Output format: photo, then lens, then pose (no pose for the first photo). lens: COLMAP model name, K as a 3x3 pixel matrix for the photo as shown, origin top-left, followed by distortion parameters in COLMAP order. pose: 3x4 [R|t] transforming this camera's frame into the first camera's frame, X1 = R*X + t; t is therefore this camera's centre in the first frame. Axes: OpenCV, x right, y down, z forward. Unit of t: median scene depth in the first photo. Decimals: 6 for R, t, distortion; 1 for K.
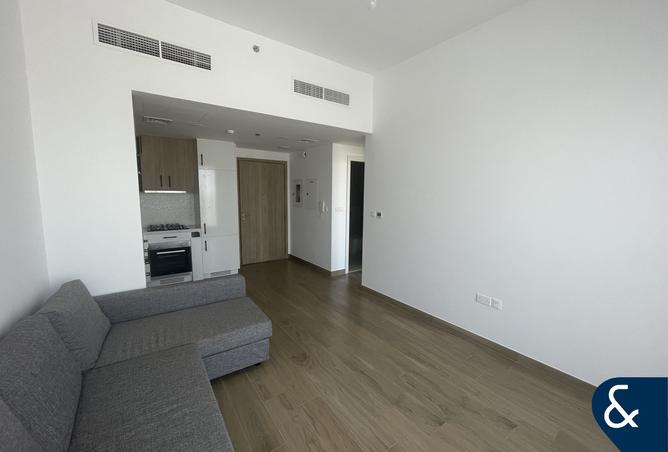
lens RADIAL K [[270.6, 0, 335.6], [0, 270.6, 224.6], [0, 0, 1]] dist [0.000143, 0.000033]
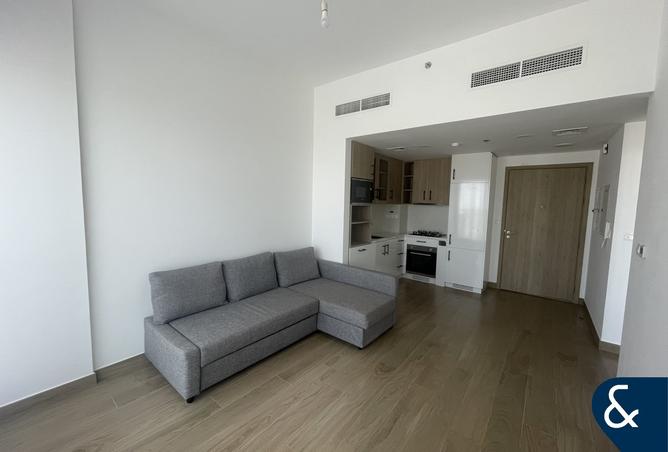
lens RADIAL K [[270.6, 0, 335.6], [0, 270.6, 224.6], [0, 0, 1]] dist [0.000143, 0.000033]
pose [[0.277158, 0.077832, -0.957667, 0.487279], [-0.138846, 0.989496, 0.040235, -0.026218], [0.950739, 0.121817, 0.285054, 0.328170]]
